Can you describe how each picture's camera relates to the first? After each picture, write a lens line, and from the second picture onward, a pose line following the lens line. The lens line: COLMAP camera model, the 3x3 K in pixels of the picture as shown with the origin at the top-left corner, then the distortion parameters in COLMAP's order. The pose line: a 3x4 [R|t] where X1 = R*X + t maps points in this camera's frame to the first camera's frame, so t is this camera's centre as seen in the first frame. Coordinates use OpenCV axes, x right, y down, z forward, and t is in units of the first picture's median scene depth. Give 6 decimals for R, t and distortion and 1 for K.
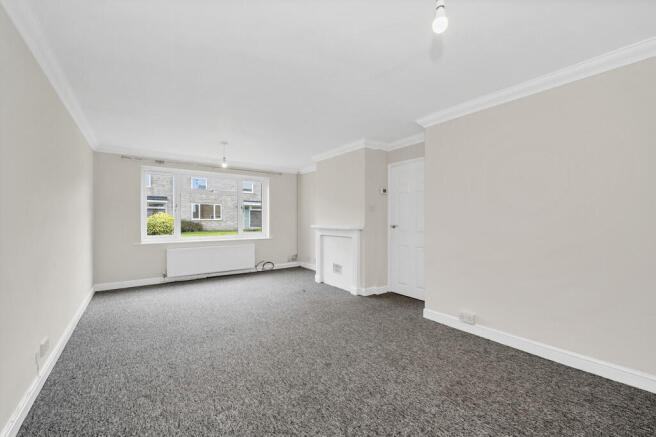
lens RADIAL K [[268.1, 0, 330.3], [0, 268.1, 217.5], [0, 0, 1]] dist [-0.013392, -0.001039]
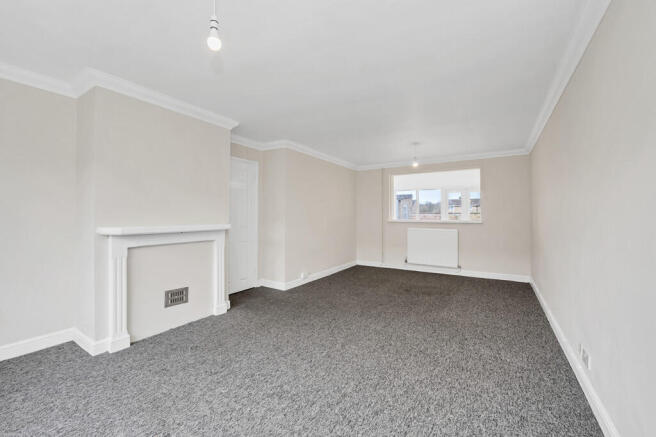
lens RADIAL K [[268.1, 0, 329.8], [0, 268.1, 216.6], [0, 0, 1]] dist [-0.013392, -0.001039]
pose [[-0.375154, -0.003388, 0.926956, -1.160189], [-0.005376, 0.999984, 0.001479, 0.008042], [-0.926947, -0.004428, -0.375167, 1.571994]]
